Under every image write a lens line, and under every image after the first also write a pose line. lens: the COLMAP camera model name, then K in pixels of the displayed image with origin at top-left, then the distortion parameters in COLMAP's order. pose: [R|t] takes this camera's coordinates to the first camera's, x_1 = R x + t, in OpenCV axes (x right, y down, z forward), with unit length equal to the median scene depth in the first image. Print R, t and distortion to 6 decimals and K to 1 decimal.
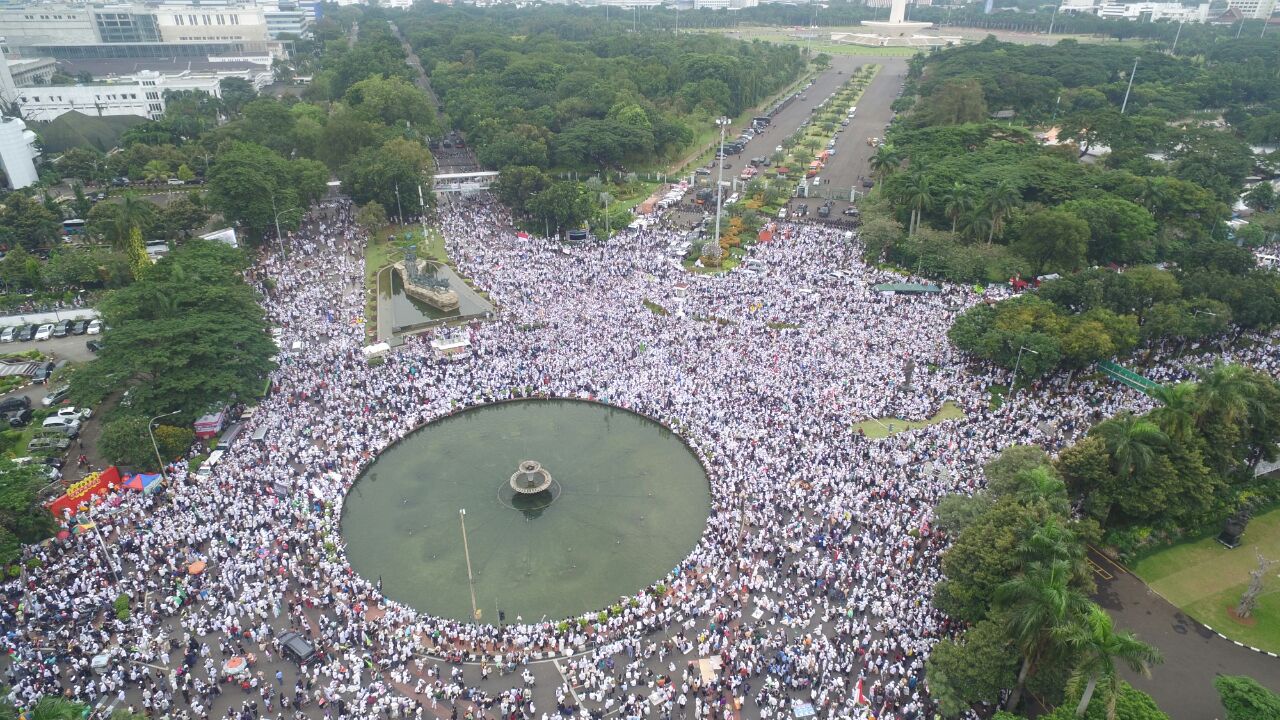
lens RADIAL K [[745.9, 0, 633.1], [0, 745.9, 362.9], [0, 0, 1]] dist [-0.006245, 0.008985]
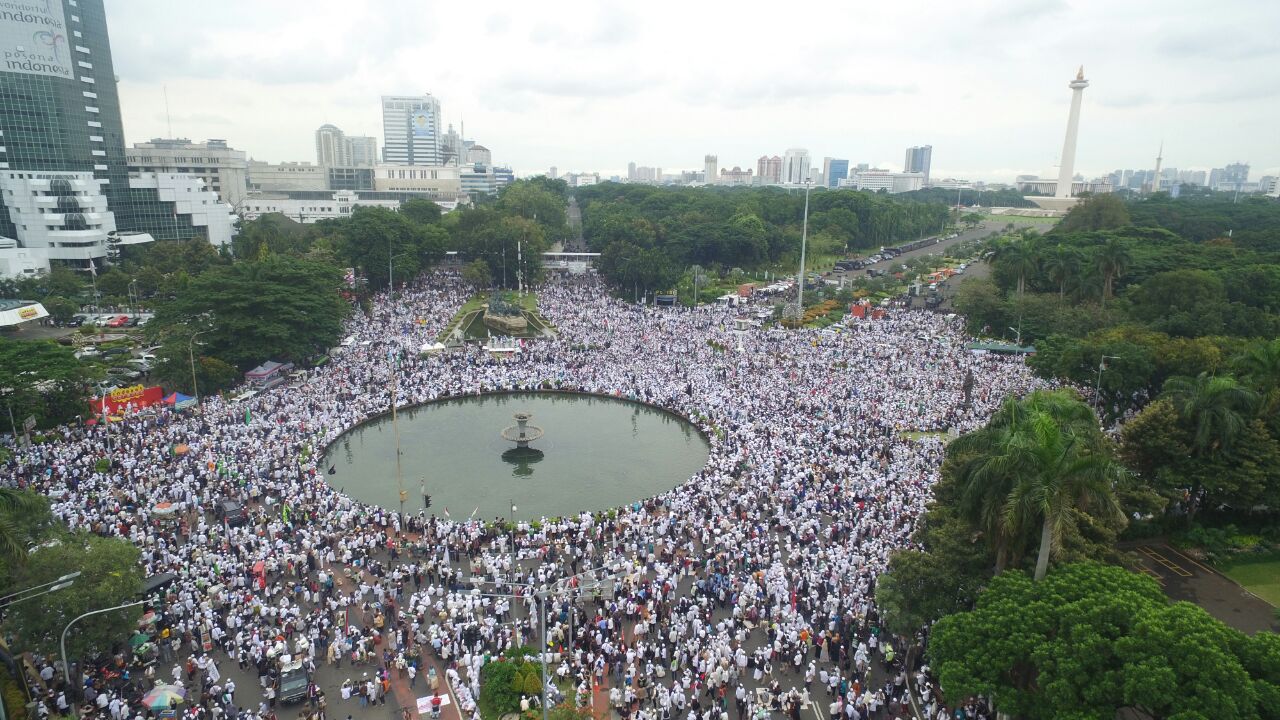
lens RADIAL K [[745.9, 0, 633.1], [0, 745.9, 362.9], [0, 0, 1]] dist [-0.006245, 0.008985]
pose [[0.974944, 0.064114, -0.213010, 0.119450], [-0.112241, 0.968517, -0.222210, 0.159910], [0.192056, 0.240551, 0.951446, 0.055672]]
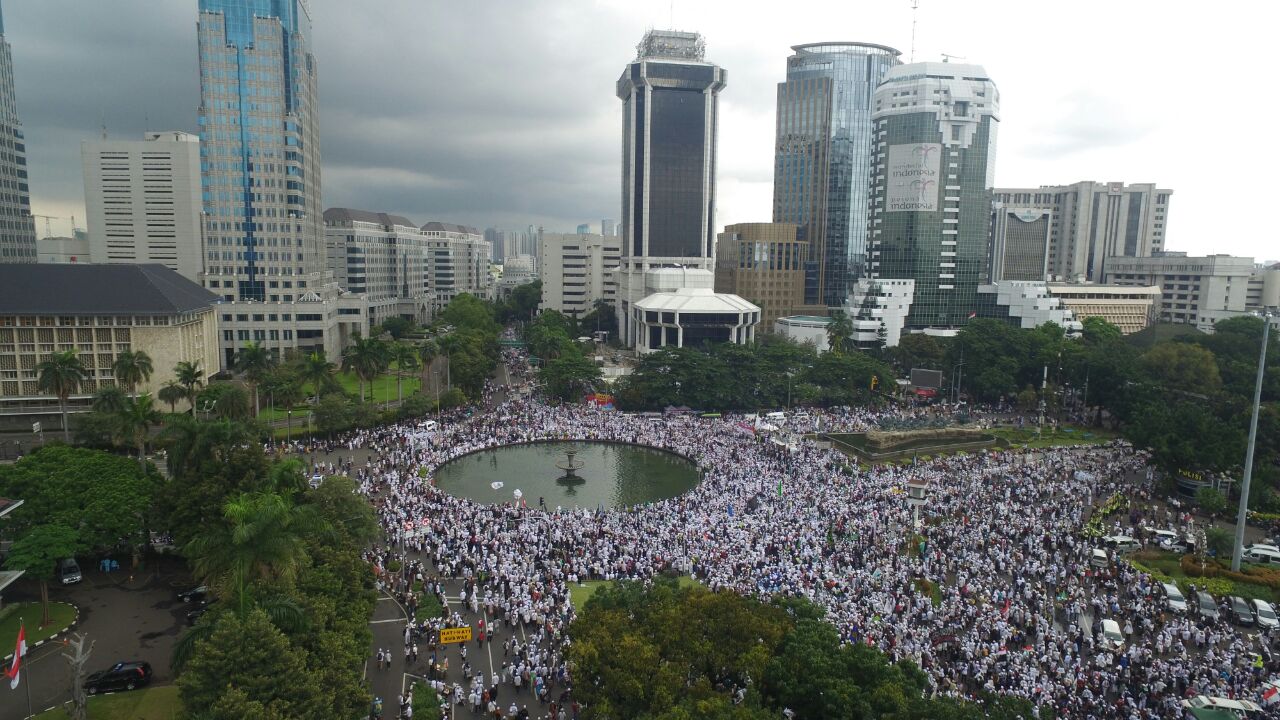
lens RADIAL K [[745.9, 0, 633.1], [0, 745.9, 362.9], [0, 0, 1]] dist [-0.006245, 0.008985]
pose [[-0.128743, 0.127220, -0.983484, 0.689015], [-0.468832, 0.866098, 0.173408, -0.170972], [0.873855, 0.483414, -0.051859, 0.642927]]
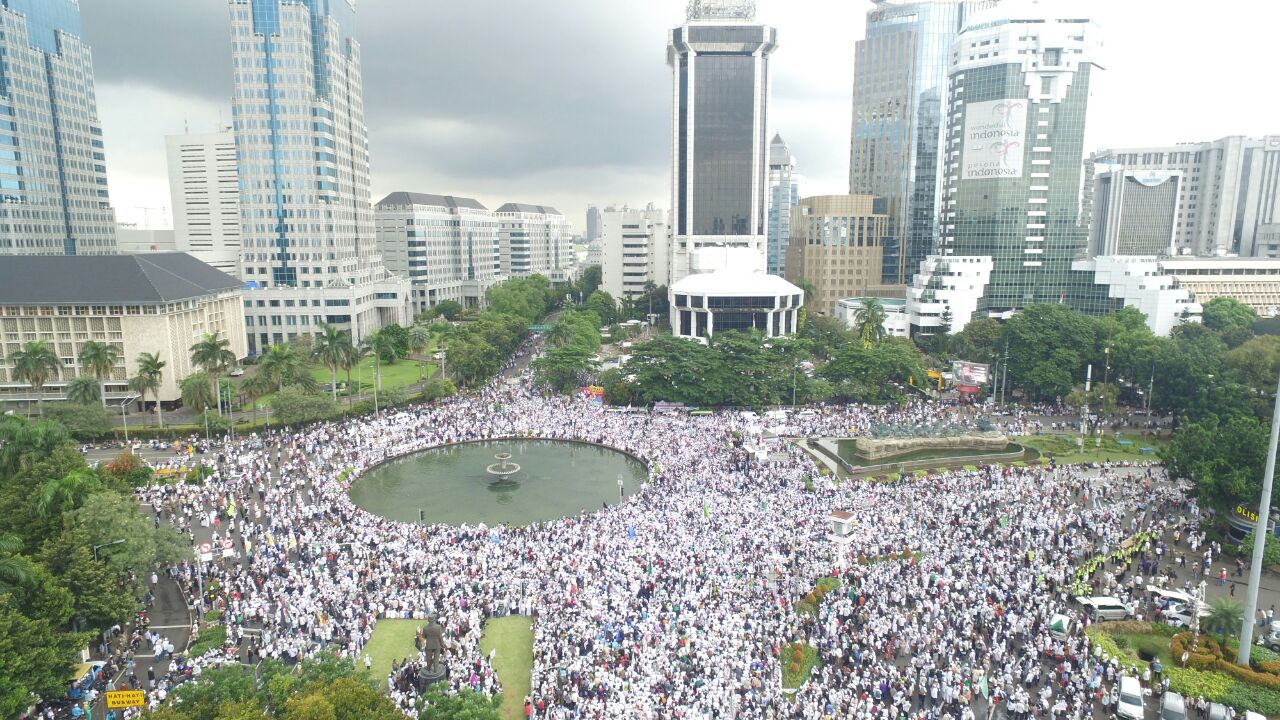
lens RADIAL K [[745.2, 0, 633.9], [0, 745.2, 359.9], [0, 0, 1]] dist [0.000381, 0.003157]
pose [[-0.289202, 0.151586, -0.945190, 0.563713], [-0.438348, 0.856808, 0.271534, -0.255463], [0.851007, 0.492851, -0.181343, 0.787479]]
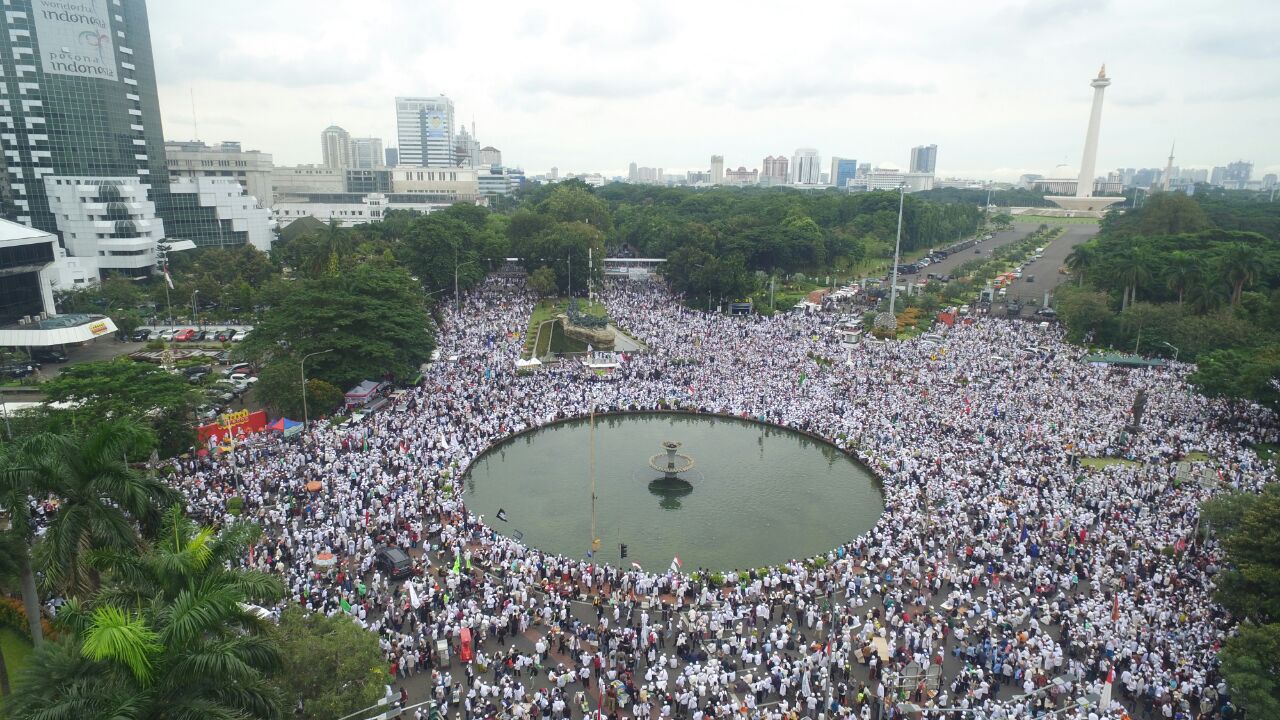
lens RADIAL K [[745.9, 0, 633.1], [0, 745.9, 362.9], [0, 0, 1]] dist [-0.006245, 0.008985]
pose [[0.975409, 0.060295, -0.211993, -0.000932], [-0.108263, 0.968888, -0.222564, 0.146191], [0.191978, 0.240042, 0.951590, 0.073433]]
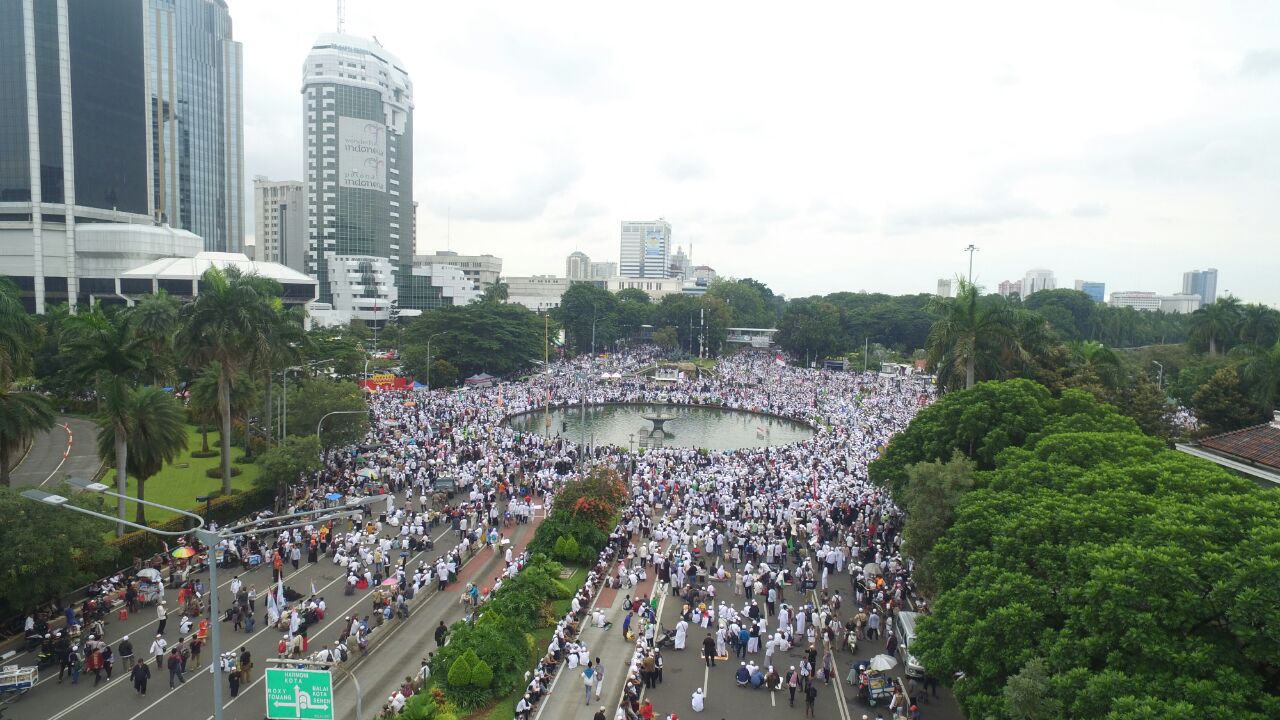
lens RADIAL K [[745.9, 0, 633.1], [0, 745.9, 362.9], [0, 0, 1]] dist [-0.006245, 0.008985]
pose [[0.864445, 0.058958, -0.499259, 0.239863], [-0.250157, 0.911868, -0.325452, 0.280653], [0.436070, 0.406228, 0.803008, 0.012484]]
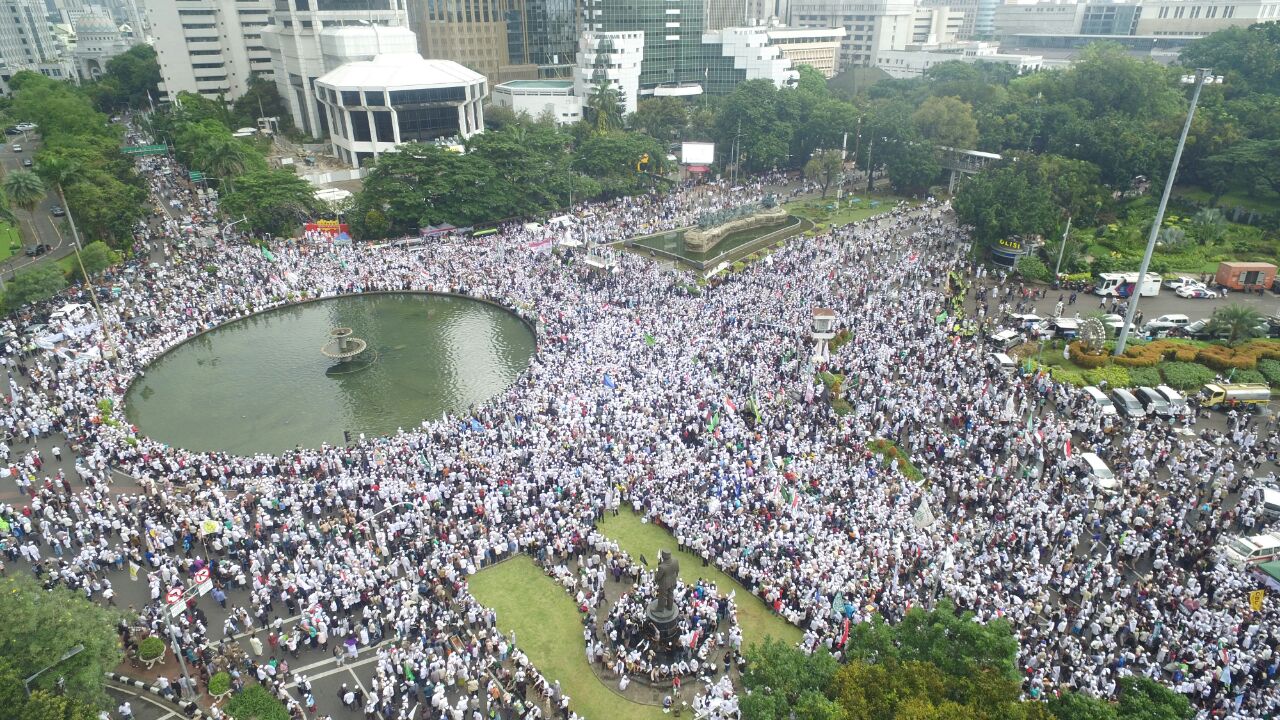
lens RADIAL K [[745.9, 0, 633.1], [0, 745.9, 362.9], [0, 0, 1]] dist [-0.006245, 0.008985]
pose [[0.307446, 0.404151, -0.861475, 0.477736], [-0.427661, 0.867426, 0.254318, -0.132430], [0.850049, 0.290230, 0.439526, 0.535432]]
